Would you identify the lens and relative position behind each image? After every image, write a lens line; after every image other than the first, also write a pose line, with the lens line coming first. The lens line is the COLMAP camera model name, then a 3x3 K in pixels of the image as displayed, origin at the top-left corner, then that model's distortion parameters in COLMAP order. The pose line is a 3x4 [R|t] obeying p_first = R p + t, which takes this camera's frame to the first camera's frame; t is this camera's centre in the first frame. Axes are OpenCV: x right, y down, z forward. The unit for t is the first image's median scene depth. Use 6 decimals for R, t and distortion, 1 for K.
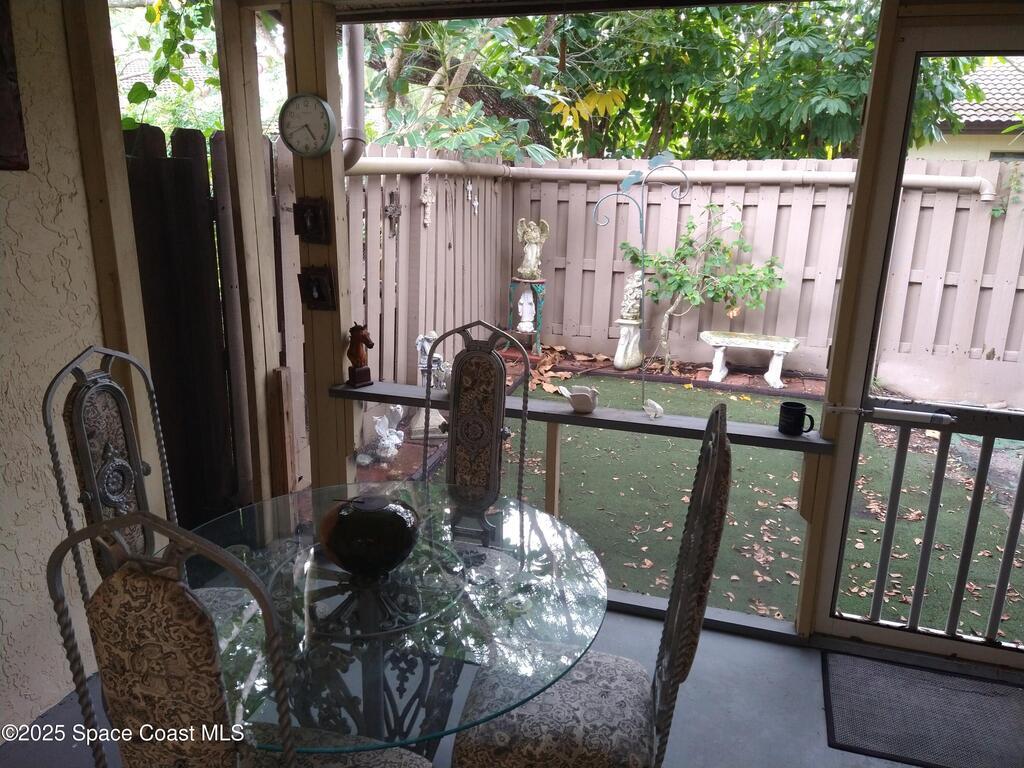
lens RADIAL K [[760.3, 0, 508.8], [0, 760.3, 409.9], [0, 0, 1]] dist [0.063056, -0.050300]
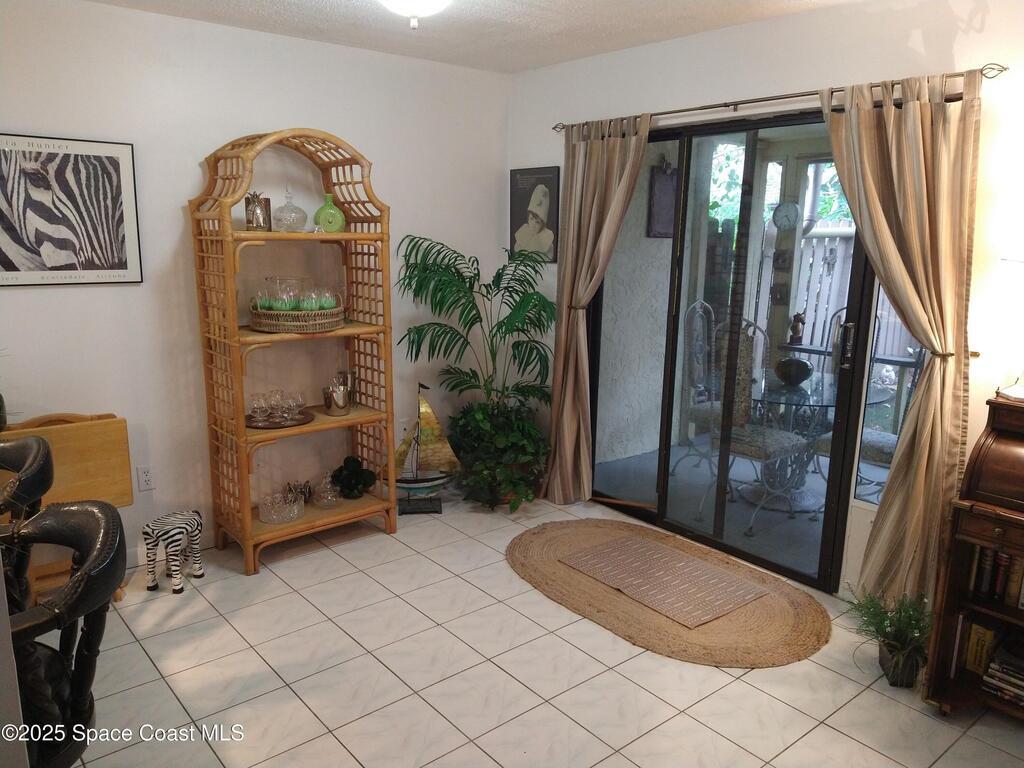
lens RADIAL K [[760.3, 0, 510.7], [0, 760.3, 383.1], [0, 0, 1]] dist [0.063056, -0.050300]
pose [[0.847876, 0.098799, -0.520908, 0.210674], [-0.154886, 0.985783, -0.065136, 0.297800], [0.507067, 0.135909, 0.851124, -0.987892]]
